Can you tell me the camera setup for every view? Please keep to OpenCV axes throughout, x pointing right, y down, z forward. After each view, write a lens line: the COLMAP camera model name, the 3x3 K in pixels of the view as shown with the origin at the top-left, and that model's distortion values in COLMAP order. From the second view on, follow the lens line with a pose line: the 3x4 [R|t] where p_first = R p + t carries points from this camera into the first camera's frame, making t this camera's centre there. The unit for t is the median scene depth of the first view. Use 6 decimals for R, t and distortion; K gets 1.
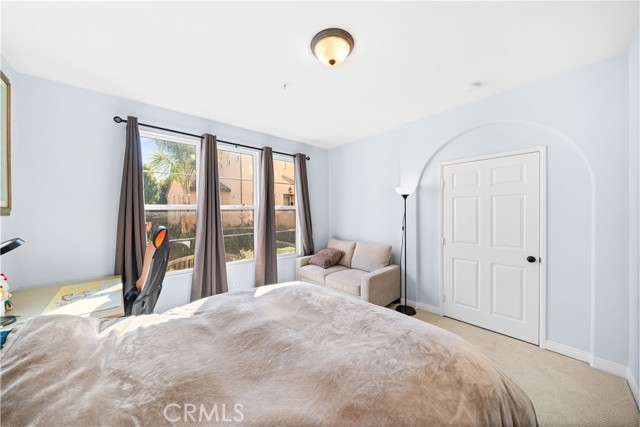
lens RADIAL K [[220.6, 0, 318.0], [0, 220.6, 213.8], [0, 0, 1]] dist [-0.002358, -0.000051]
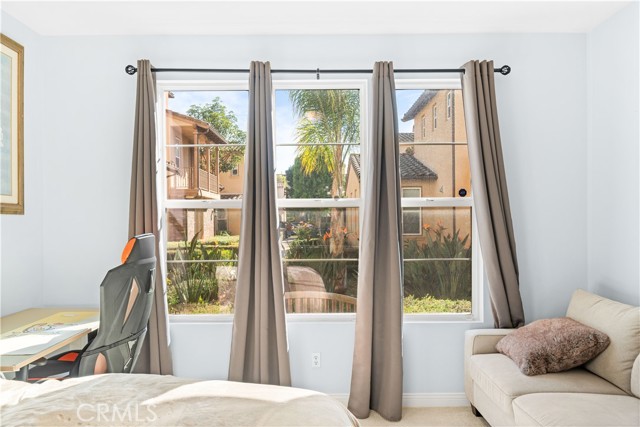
lens RADIAL K [[452.8, 0, 320.0], [0, 452.8, 213.5], [0, 0, 1]] dist [0.002024, 0.001785]
pose [[0.742395, 0.008792, -0.669905, 0.248536], [-0.010625, 0.999943, 0.001349, -0.004658], [0.669879, 0.006116, 0.742446, 0.227602]]
